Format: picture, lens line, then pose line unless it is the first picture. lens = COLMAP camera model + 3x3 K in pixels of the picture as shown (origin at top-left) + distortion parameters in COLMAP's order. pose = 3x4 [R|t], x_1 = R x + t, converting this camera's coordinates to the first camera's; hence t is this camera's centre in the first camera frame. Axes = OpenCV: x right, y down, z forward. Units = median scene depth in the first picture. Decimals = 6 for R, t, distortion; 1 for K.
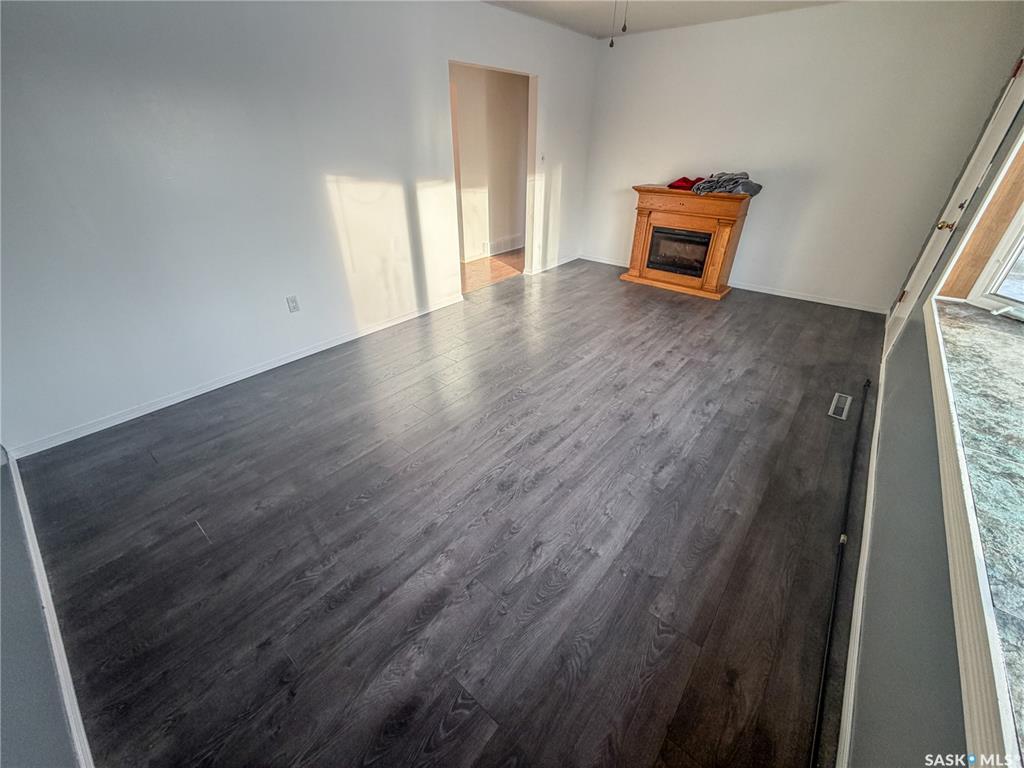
lens RADIAL K [[409.1, 0, 511.0], [0, 409.1, 381.7], [0, 0, 1]] dist [0.001117, -0.000391]
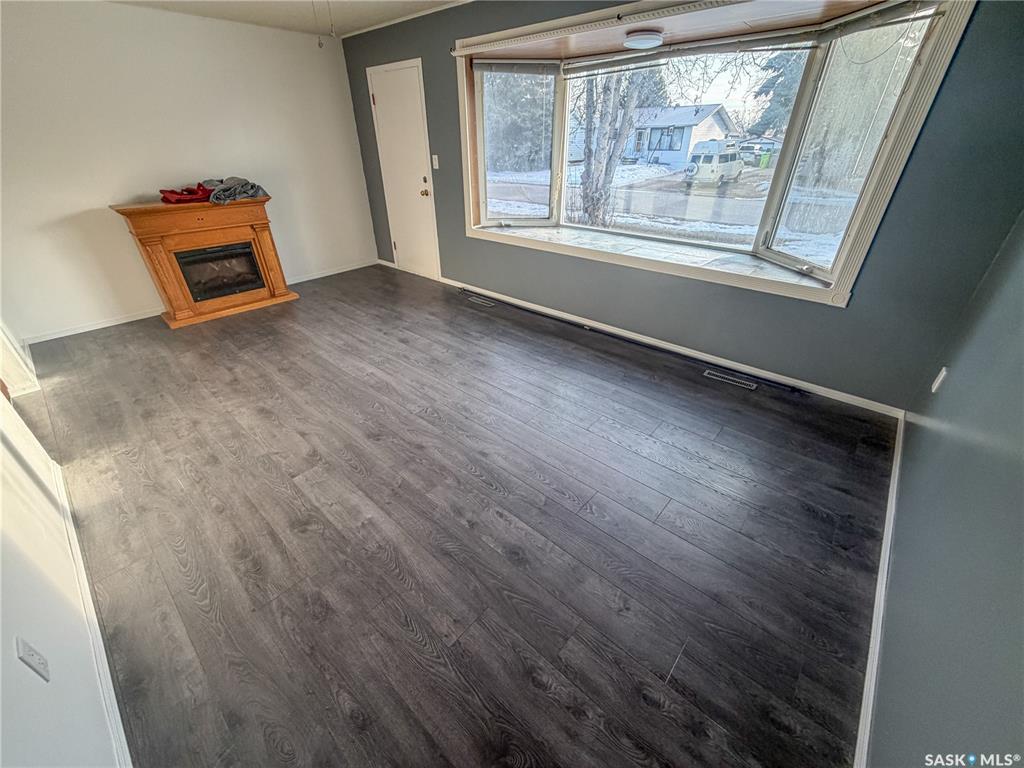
lens RADIAL K [[409.1, 0, 508.7], [0, 409.1, 385.5], [0, 0, 1]] dist [0.001117, -0.000391]
pose [[0.033885, -0.515551, 0.856189, -0.612541], [0.515405, 0.742991, 0.426991, -0.264571], [-0.856276, 0.426815, 0.290894, 0.442418]]
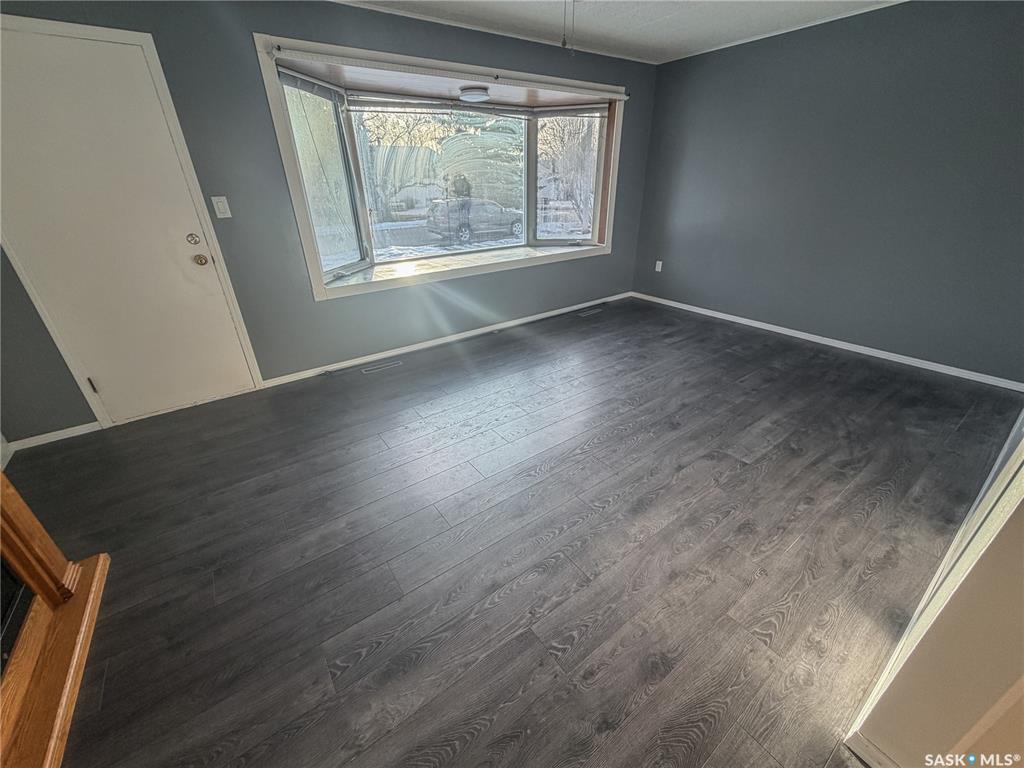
lens RADIAL K [[409.1, 0, 512.2], [0, 409.1, 383.2], [0, 0, 1]] dist [0.001117, -0.000391]
pose [[-0.969178, -0.096028, 0.226875, 0.071419], [0.139982, 0.543157, 0.827880, -0.741008], [-0.202728, 0.834122, -0.512974, 1.276810]]
